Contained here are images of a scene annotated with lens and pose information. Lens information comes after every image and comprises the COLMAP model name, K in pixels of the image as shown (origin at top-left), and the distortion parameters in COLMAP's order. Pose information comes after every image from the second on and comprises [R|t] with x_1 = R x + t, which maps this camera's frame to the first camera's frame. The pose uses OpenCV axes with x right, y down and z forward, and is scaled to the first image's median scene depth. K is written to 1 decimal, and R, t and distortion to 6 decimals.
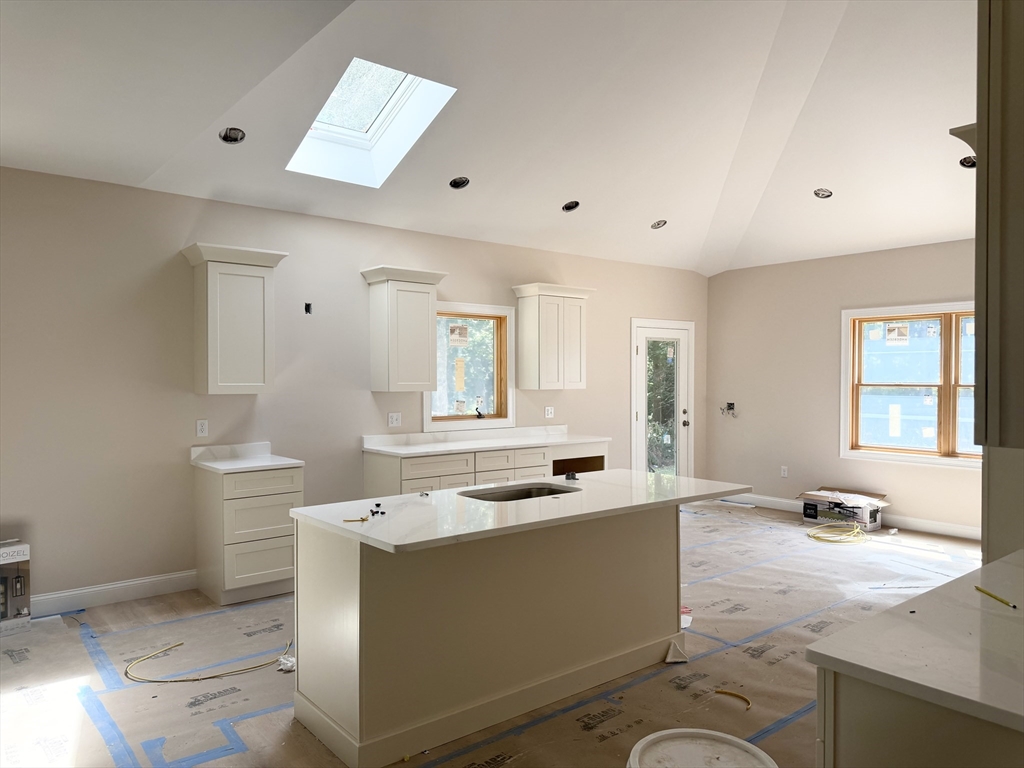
lens RADIAL K [[727.0, 0, 512.0], [0, 727.0, 384.0], [0, 0, 1]] dist [-0.001498, 0.000374]
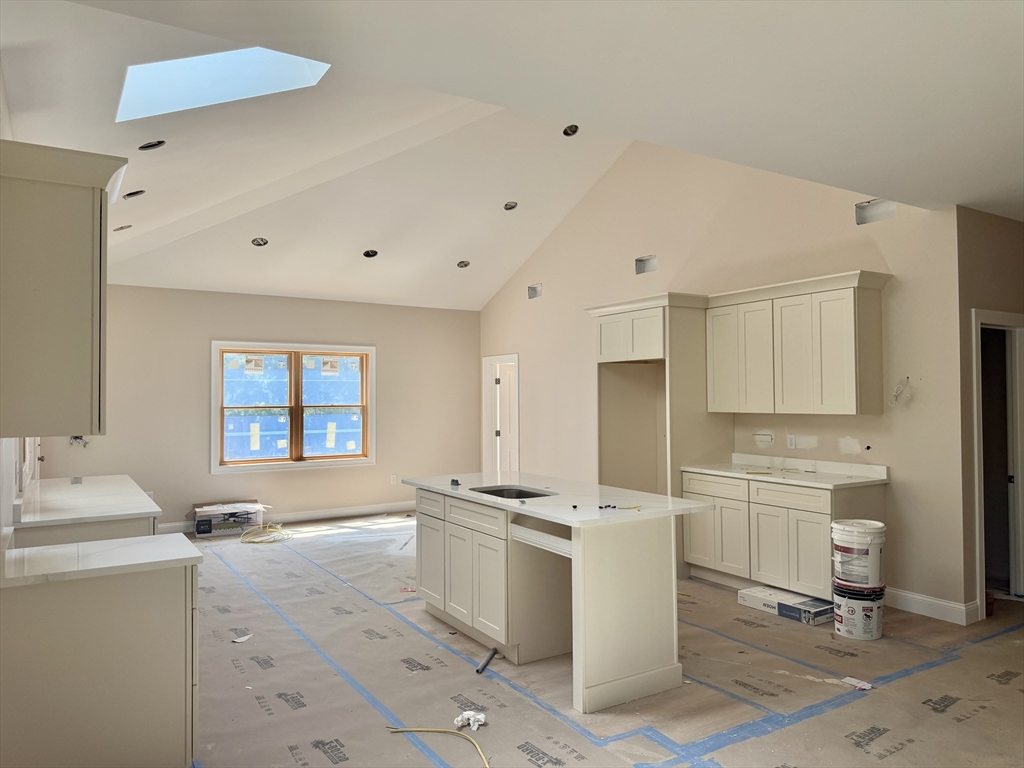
lens RADIAL K [[727.0, 0, 512.0], [0, 727.0, 384.0], [0, 0, 1]] dist [-0.001498, 0.000374]
pose [[0.119404, 0.018428, 0.992675, -0.624574], [0.023299, 0.999500, -0.021357, -0.001264], [-0.992572, 0.025678, 0.118915, 0.440720]]
